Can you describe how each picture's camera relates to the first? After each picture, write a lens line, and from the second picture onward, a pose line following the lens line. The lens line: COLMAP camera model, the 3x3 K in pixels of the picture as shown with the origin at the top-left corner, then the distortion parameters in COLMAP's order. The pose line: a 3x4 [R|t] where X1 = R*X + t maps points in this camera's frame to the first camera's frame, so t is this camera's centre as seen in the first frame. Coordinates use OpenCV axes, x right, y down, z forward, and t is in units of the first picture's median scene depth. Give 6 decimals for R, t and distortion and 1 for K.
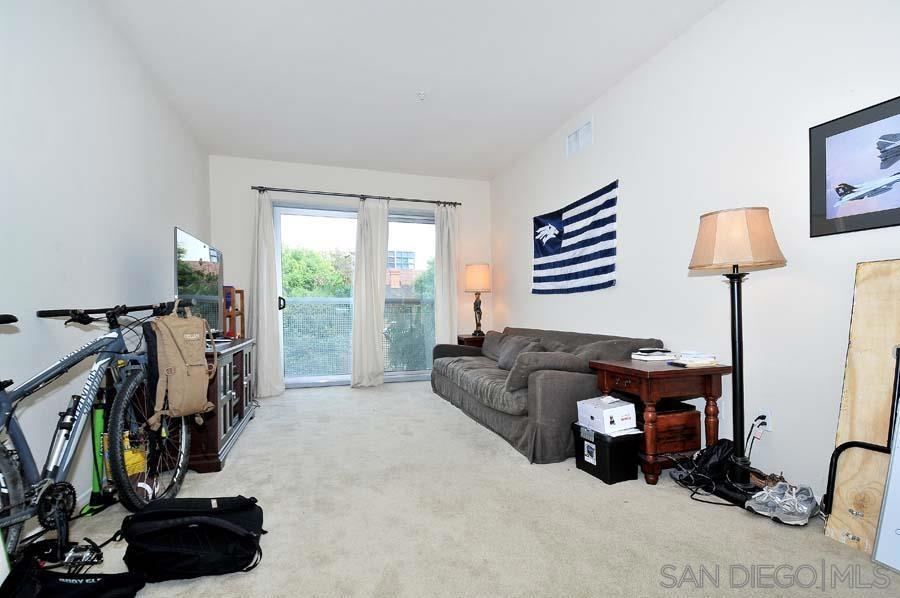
lens RADIAL K [[423.1, 0, 449.4], [0, 423.1, 312.4], [0, 0, 1]] dist [-0.002571, -0.000142]
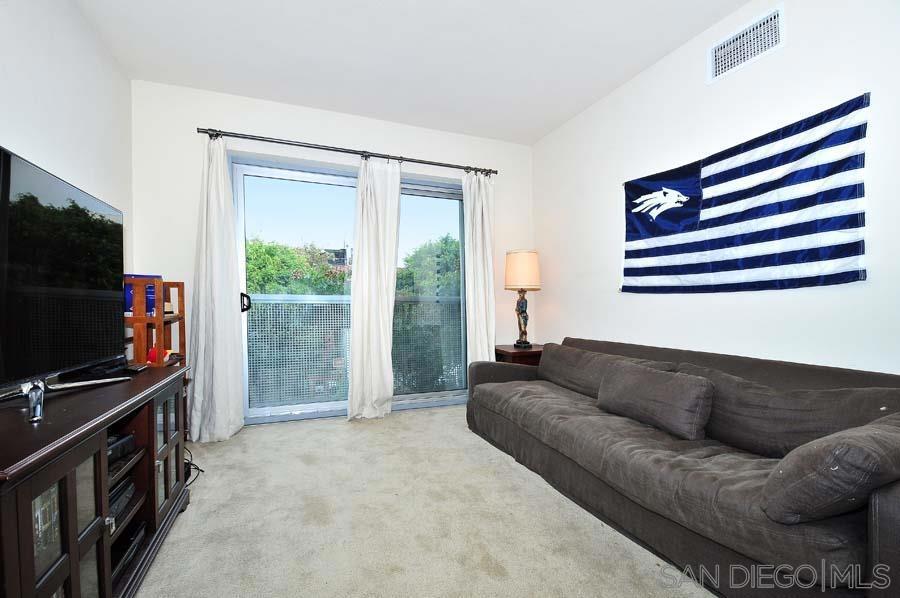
lens RADIAL K [[396.0, 0, 467.8], [0, 396.0, 311.0], [0, 0, 1]] dist [0.002745, -0.019514]
pose [[0.993343, 0.003644, 0.115137, -0.123560], [-0.004349, 0.999973, 0.005874, -0.015214], [-0.115112, -0.006336, 0.993332, 0.358942]]
